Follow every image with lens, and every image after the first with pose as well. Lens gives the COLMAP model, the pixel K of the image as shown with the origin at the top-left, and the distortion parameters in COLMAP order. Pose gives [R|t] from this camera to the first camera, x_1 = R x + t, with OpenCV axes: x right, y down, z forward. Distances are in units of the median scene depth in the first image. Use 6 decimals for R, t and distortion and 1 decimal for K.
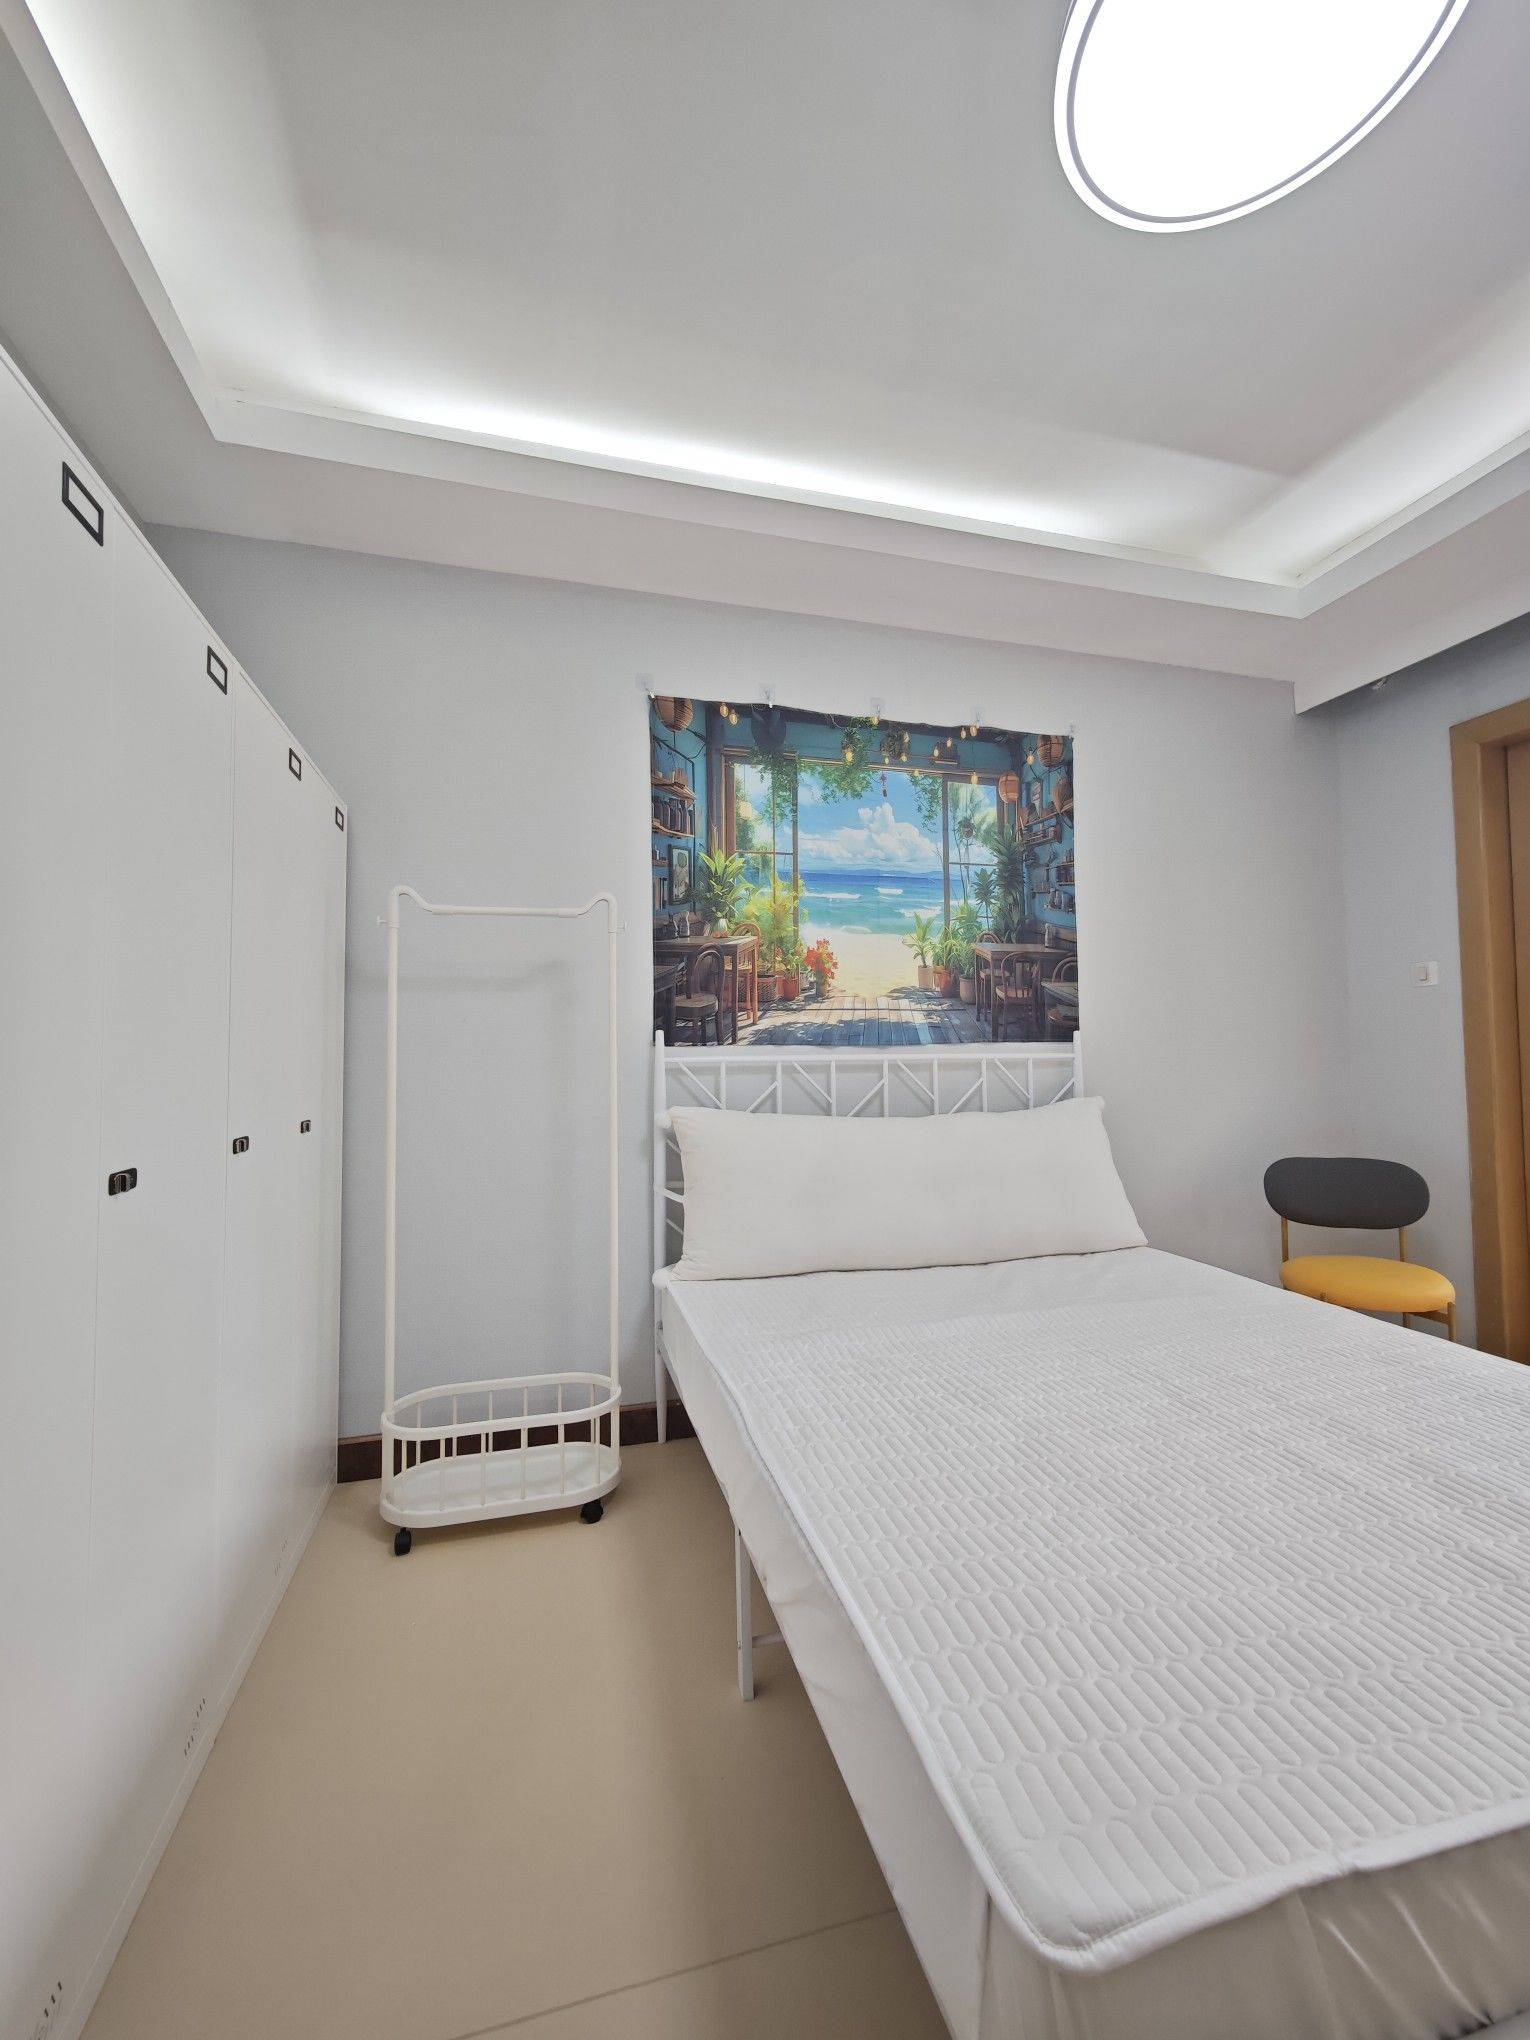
lens RADIAL K [[849.9, 0, 775.0], [0, 849.9, 1016.5], [0, 0, 1]] dist [-0.011641, 0.009519]
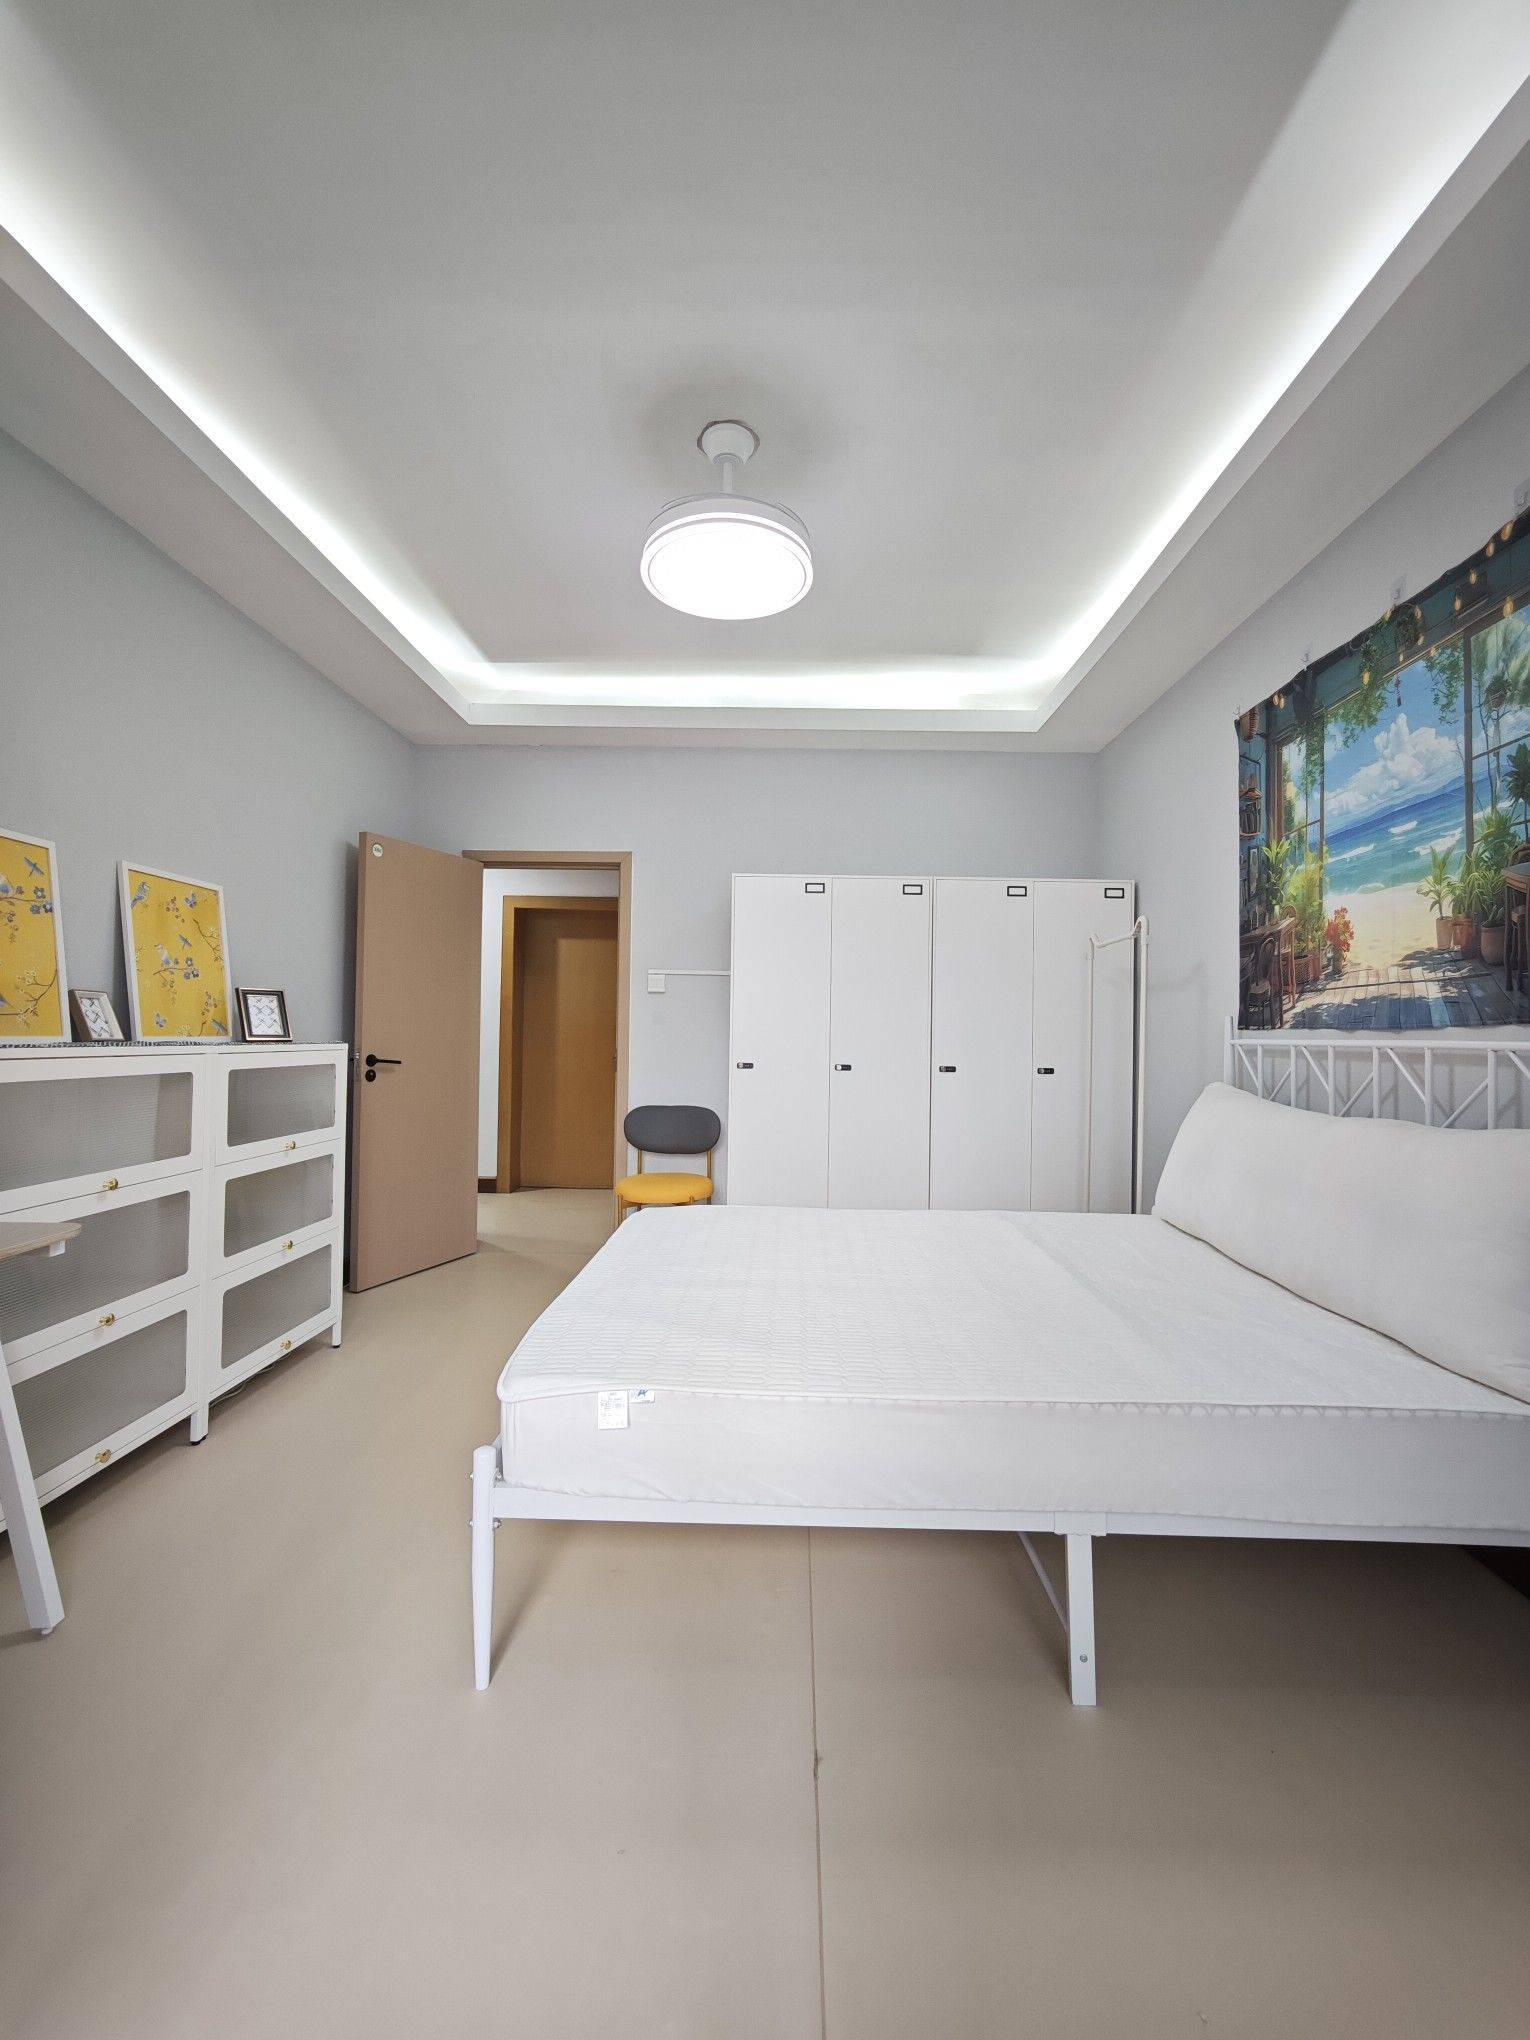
lens RADIAL K [[849.9, 0, 775.0], [0, 849.9, 1016.5], [0, 0, 1]] dist [-0.011641, 0.009519]
pose [[-0.286433, -0.015019, -0.957983, 1.081136], [0.030244, 0.999237, -0.024709, 0.025607], [0.957623, -0.036051, -0.285760, 0.704098]]
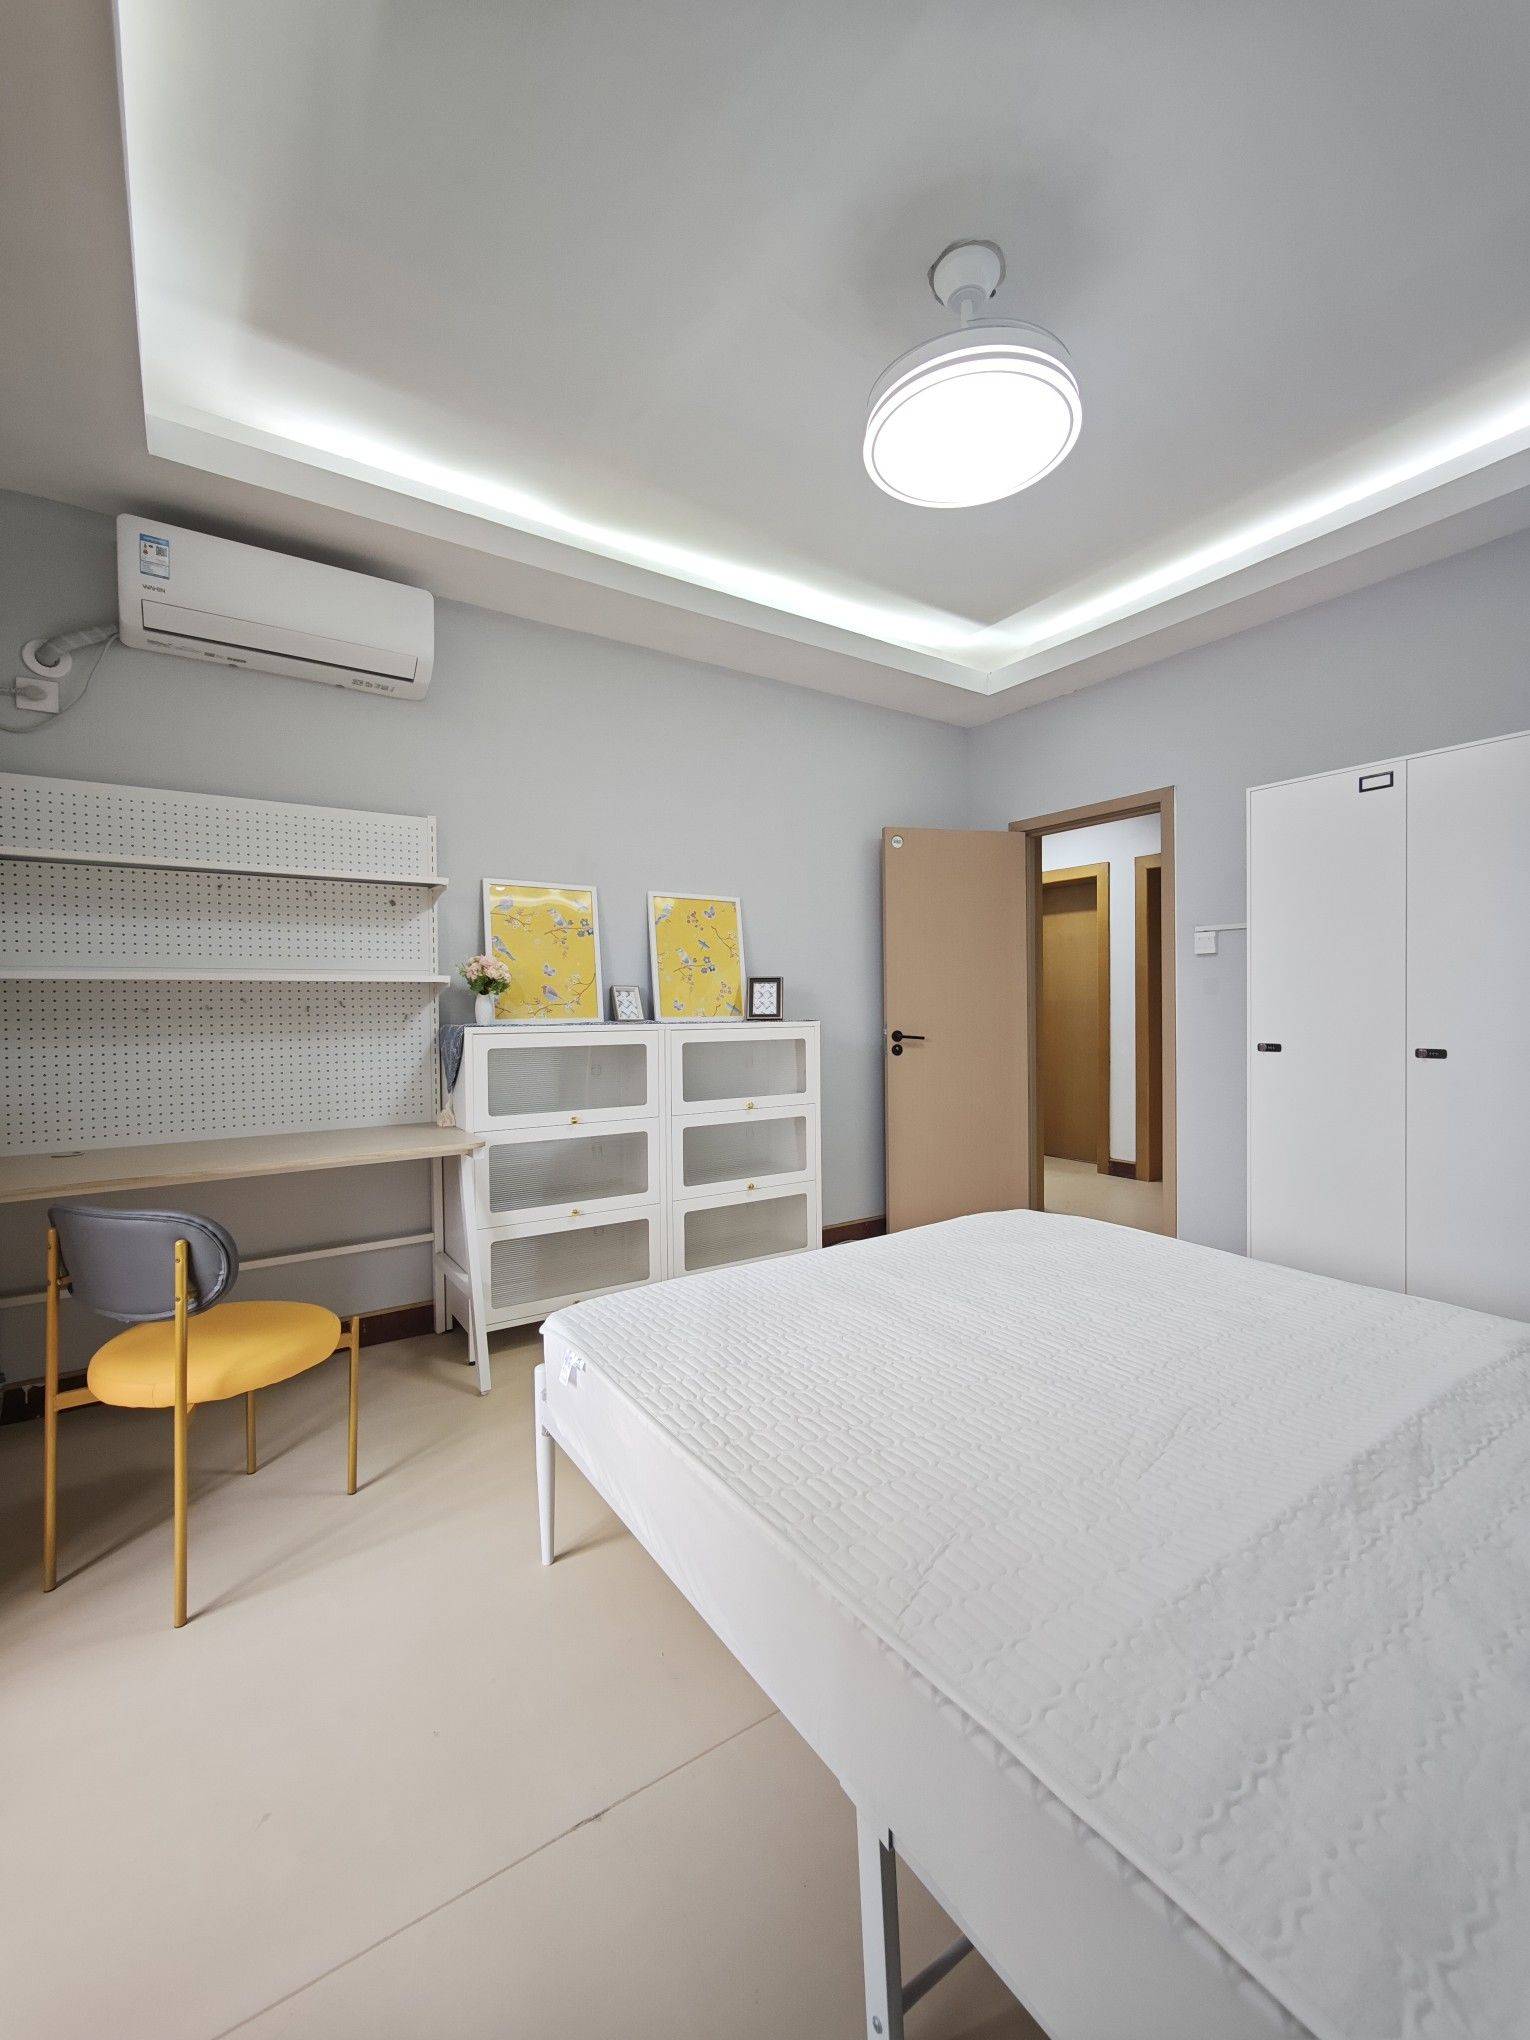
lens RADIAL K [[849.9, 0, 775.0], [0, 849.9, 1016.5], [0, 0, 1]] dist [-0.011641, 0.009519]
pose [[-0.947231, 0.020988, -0.319863, 0.637759], [0.030962, 0.999179, -0.026130, 0.040948], [0.319052, -0.034655, -0.947104, 1.037637]]
